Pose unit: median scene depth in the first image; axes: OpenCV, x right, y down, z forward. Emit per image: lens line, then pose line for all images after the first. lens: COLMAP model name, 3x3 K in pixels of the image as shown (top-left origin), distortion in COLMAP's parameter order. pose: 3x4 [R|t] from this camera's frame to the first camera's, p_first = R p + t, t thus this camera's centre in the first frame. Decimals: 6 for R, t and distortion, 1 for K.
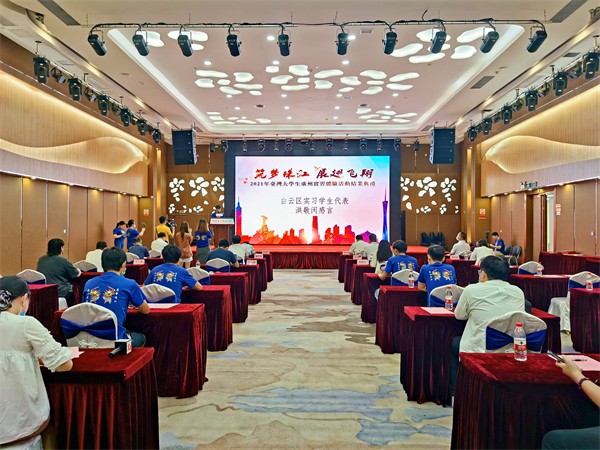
lens RADIAL K [[472.1, 0, 300.8], [0, 472.1, 229.6], [0, 0, 1]] dist [0.064933, -0.034979]
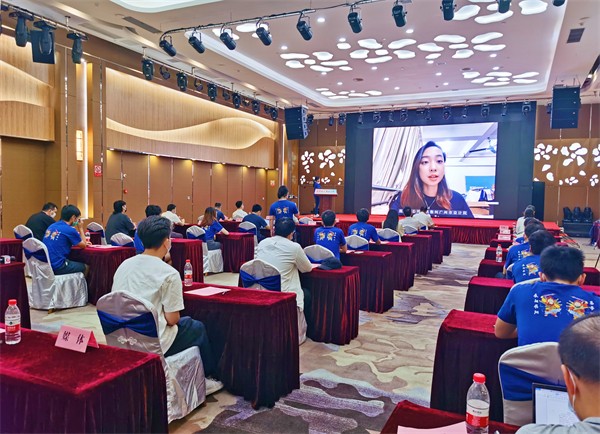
lens RADIAL K [[484.4, 0, 301.2], [0, 484.4, 216.5], [0, 0, 1]] dist [0.044830, -0.020320]
pose [[0.918294, 0.031178, -0.394669, 0.255519], [-0.019541, 0.999249, 0.033472, 0.003742], [0.395416, -0.023025, 0.918214, -0.028204]]
